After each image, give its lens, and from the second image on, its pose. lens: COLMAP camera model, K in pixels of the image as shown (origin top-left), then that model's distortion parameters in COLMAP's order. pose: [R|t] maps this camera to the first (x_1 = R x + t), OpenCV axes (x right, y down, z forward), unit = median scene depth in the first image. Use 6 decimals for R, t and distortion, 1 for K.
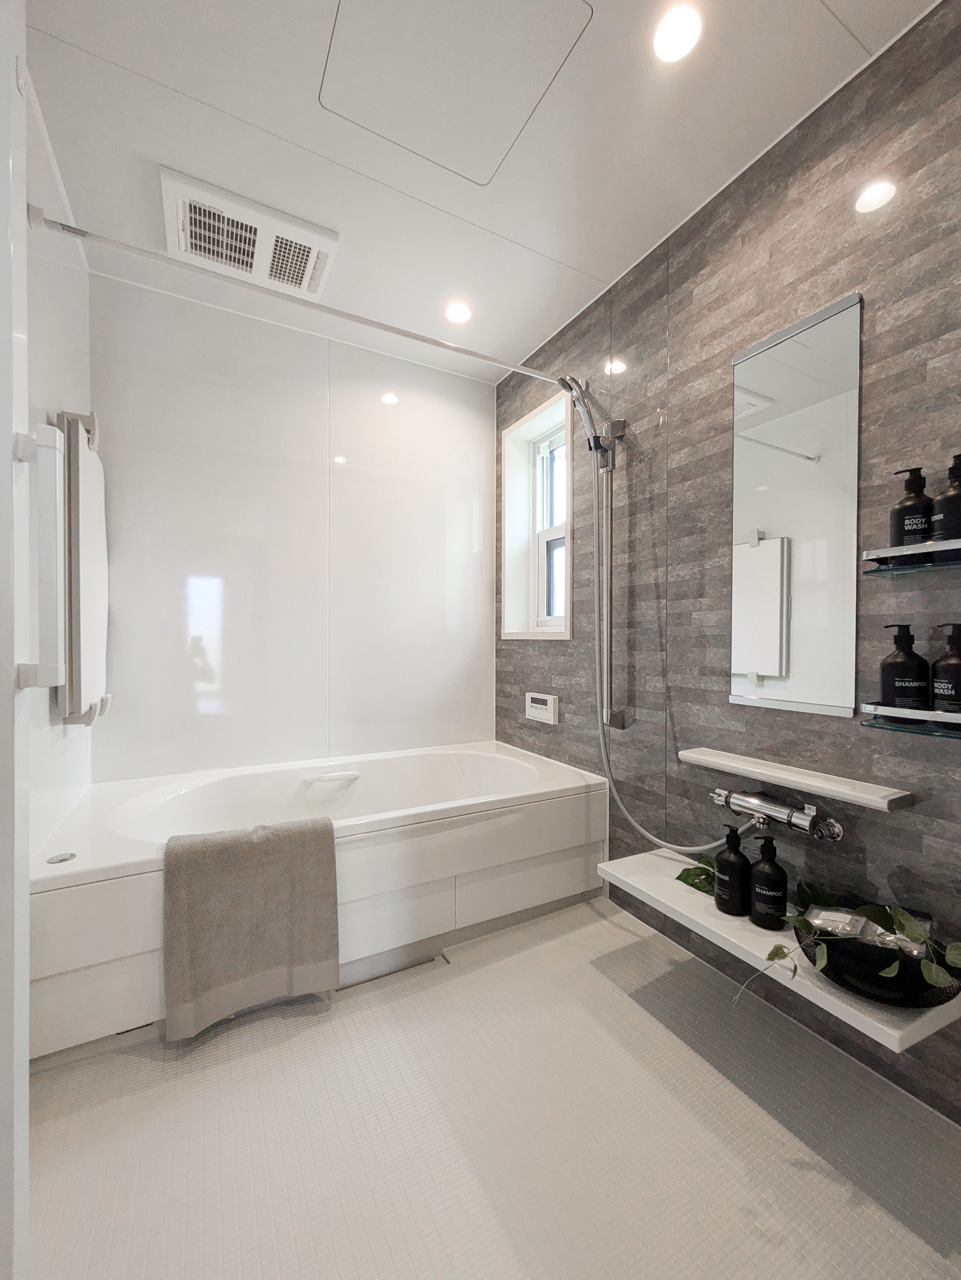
lens RADIAL K [[508.9, 0, 484.8], [0, 508.9, 645.6], [0, 0, 1]] dist [-0.003351, 0.002147]
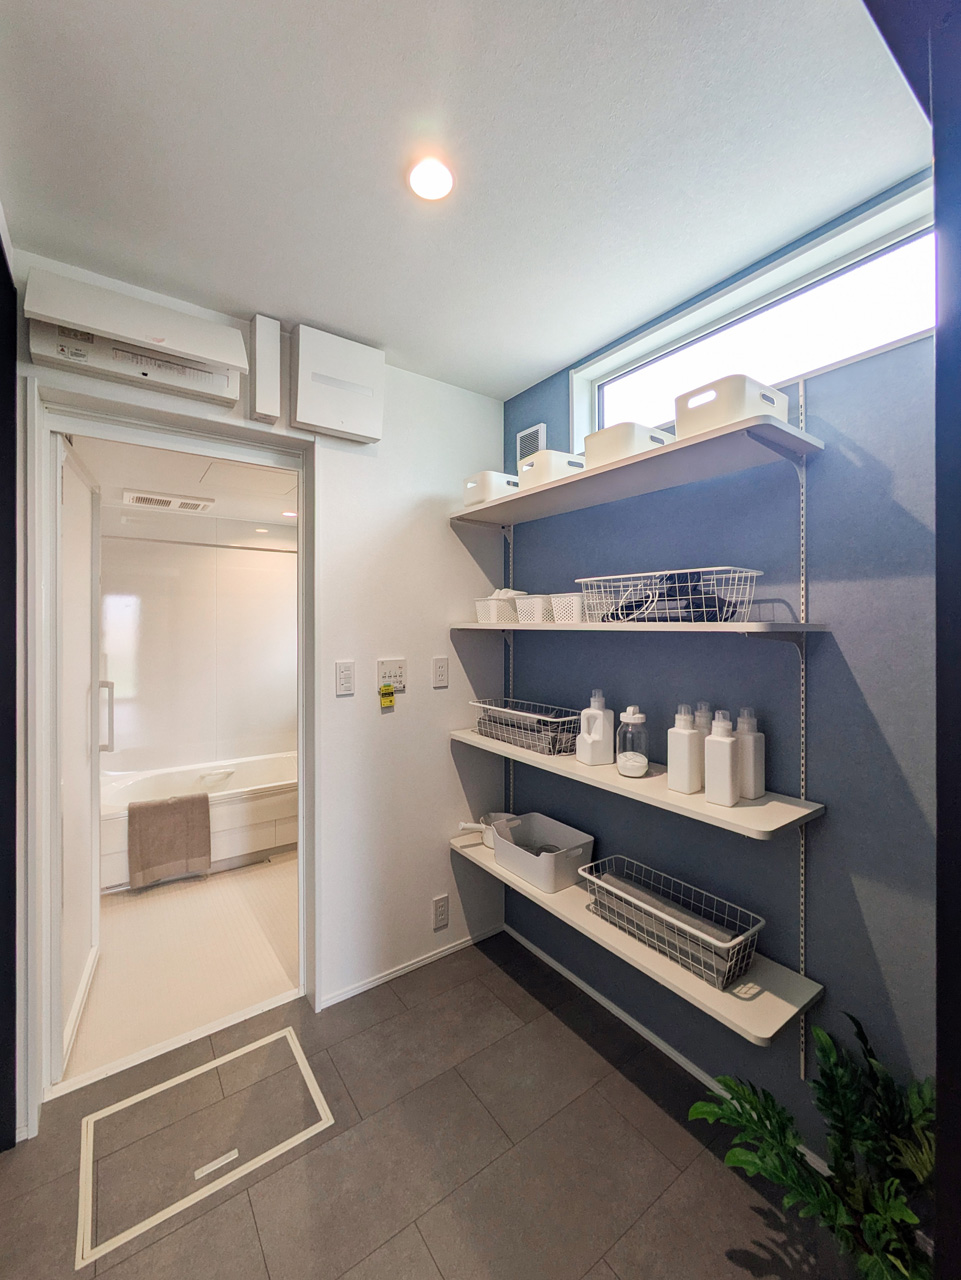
lens RADIAL K [[508.9, 0, 473.0], [0, 508.9, 627.9], [0, 0, 1]] dist [-0.003351, 0.002147]
pose [[0.992893, -0.002932, 0.118976, 0.580104], [0.003705, 0.999973, -0.006273, -0.353630], [-0.118954, 0.006669, 0.992877, -1.321084]]
